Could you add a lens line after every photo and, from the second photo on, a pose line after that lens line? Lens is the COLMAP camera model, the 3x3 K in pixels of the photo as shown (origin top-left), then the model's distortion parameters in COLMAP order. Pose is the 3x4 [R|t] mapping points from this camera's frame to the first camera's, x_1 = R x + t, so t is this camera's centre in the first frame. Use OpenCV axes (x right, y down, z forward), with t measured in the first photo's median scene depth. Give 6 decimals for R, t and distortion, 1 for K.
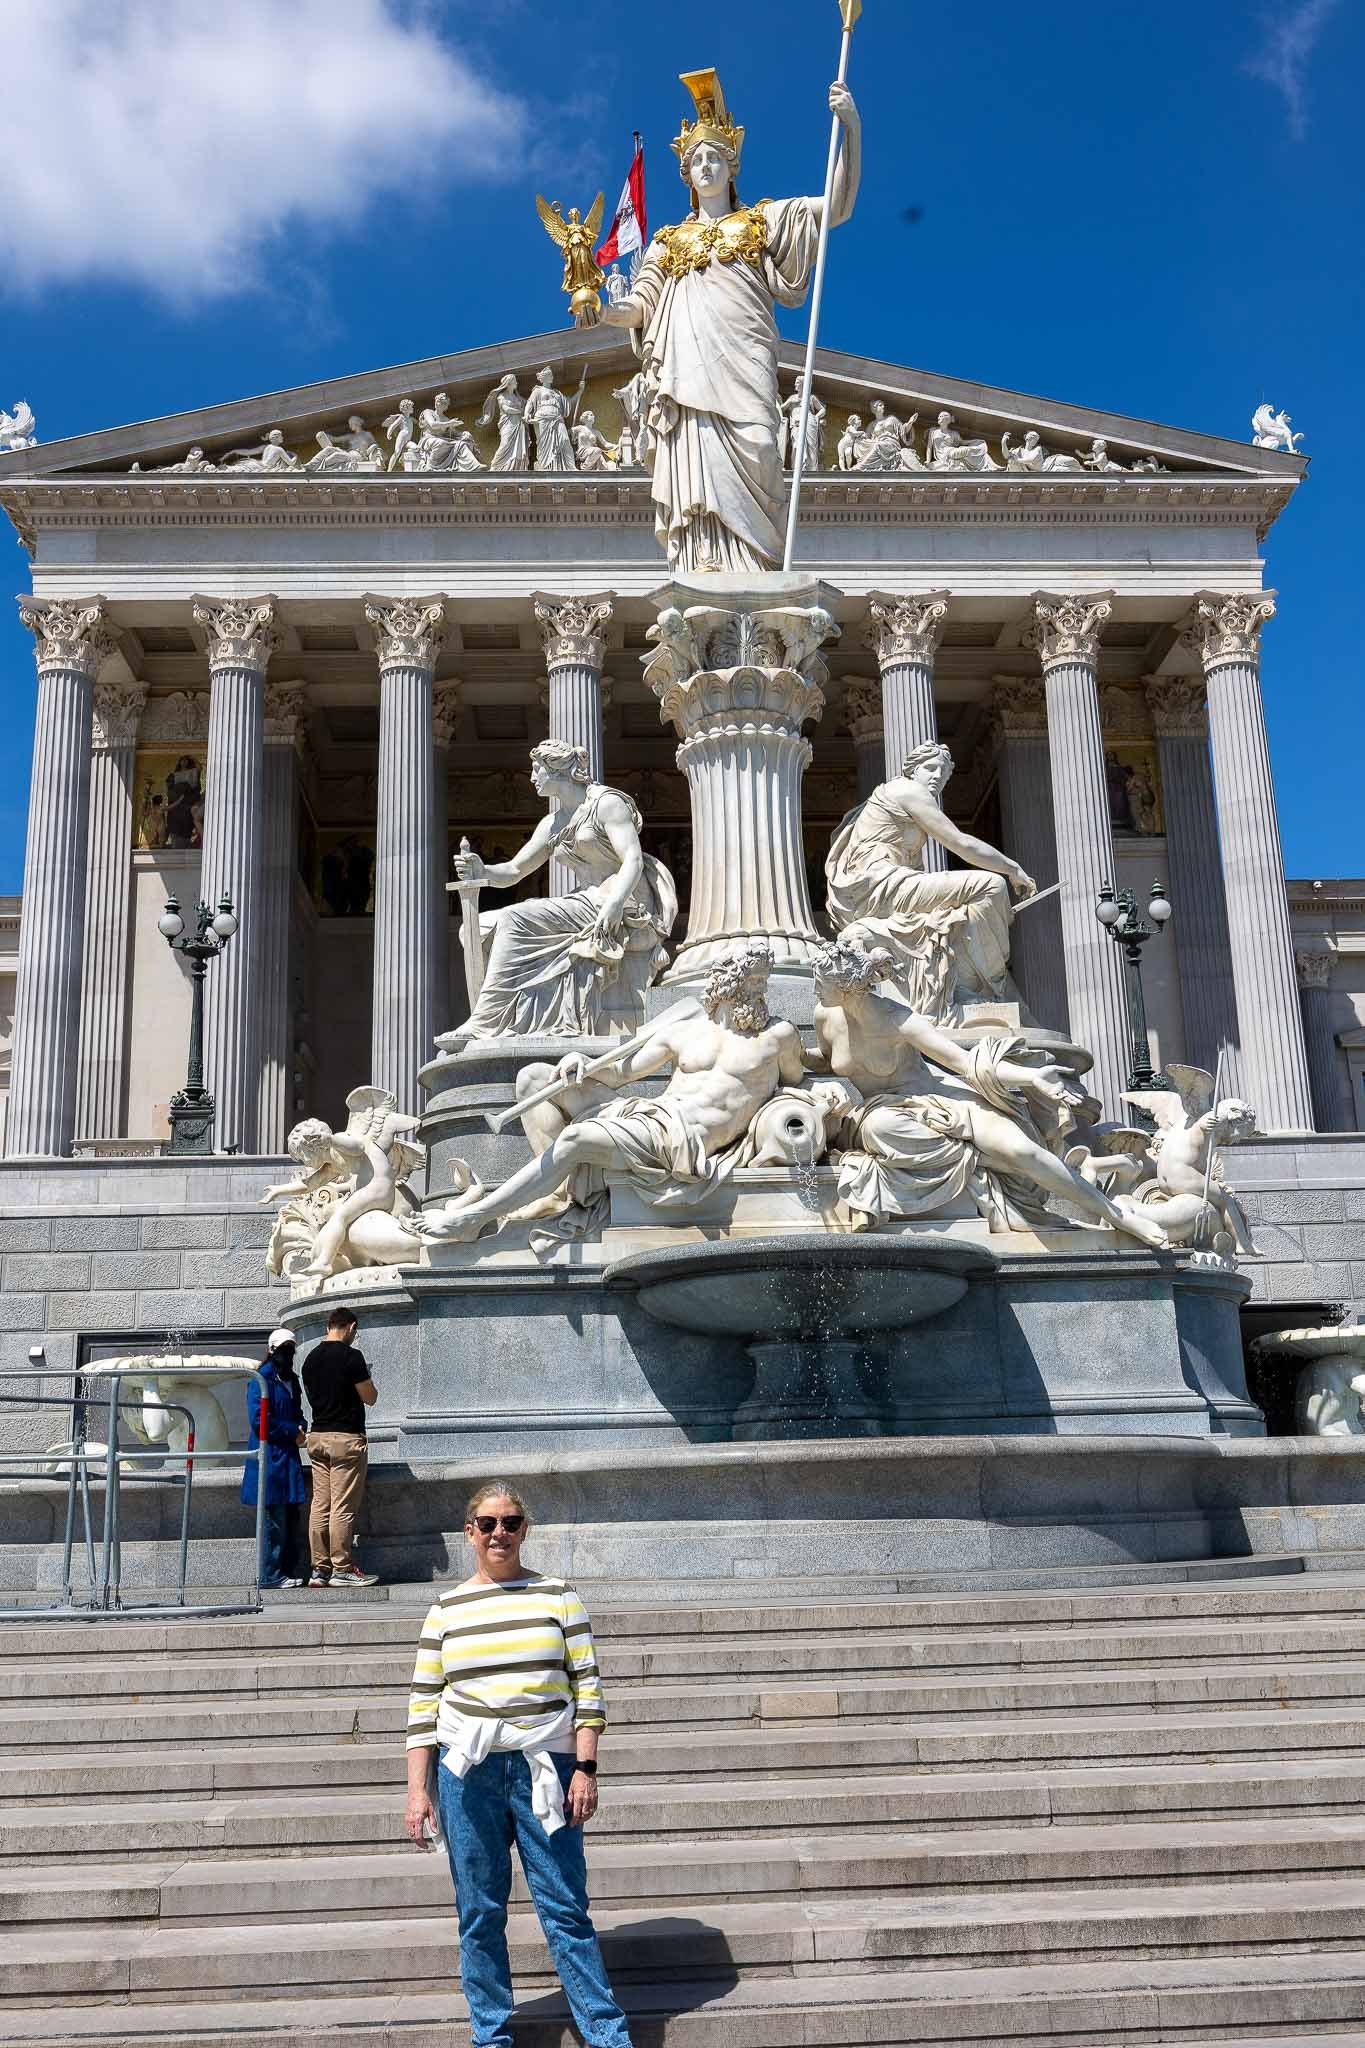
lens RADIAL K [[1977.6, 0, 682.5], [0, 1977.6, 1024.0], [0, 0, 1]] dist [-0.023855, 0.008864]
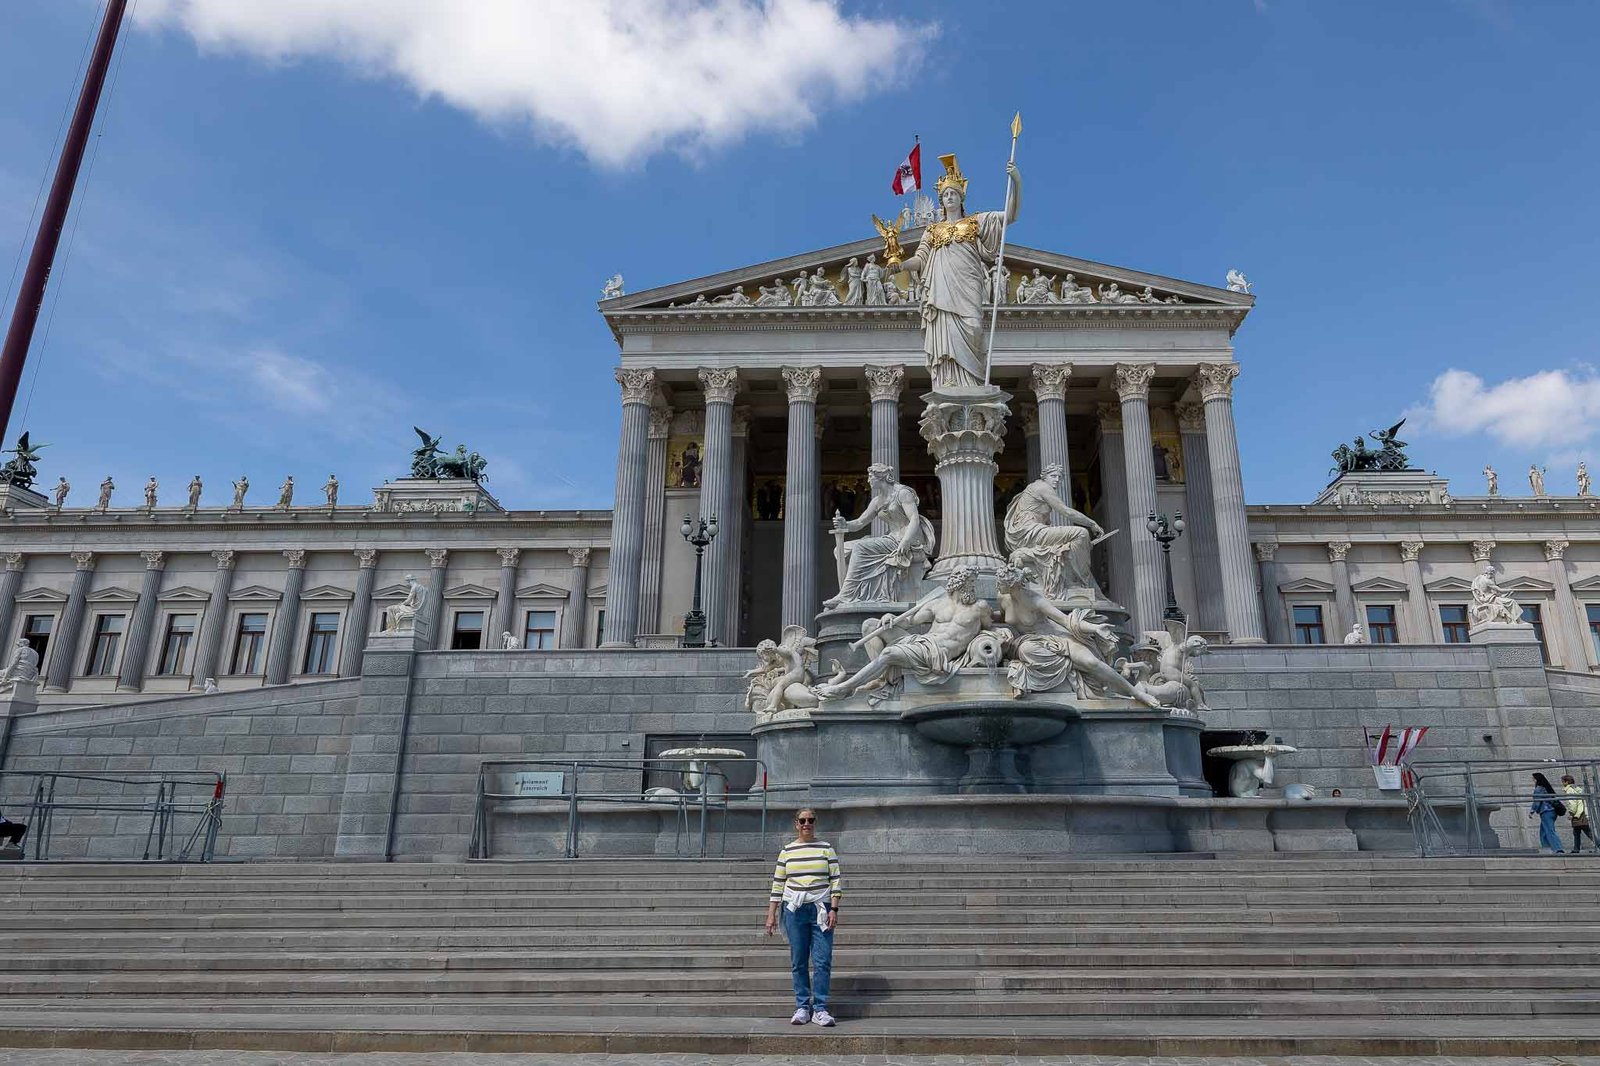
lens RADIAL K [[1095.9, 0, 869.8], [0, 1095.9, 476.3], [0, 0, 1]] dist [-0.000760, 0.000571]
pose [[0.998040, 0.004872, -0.062390, 0.000496], [-0.009374, 0.997355, -0.072074, -0.041303], [0.061873, 0.072517, 0.995446, -0.194316]]
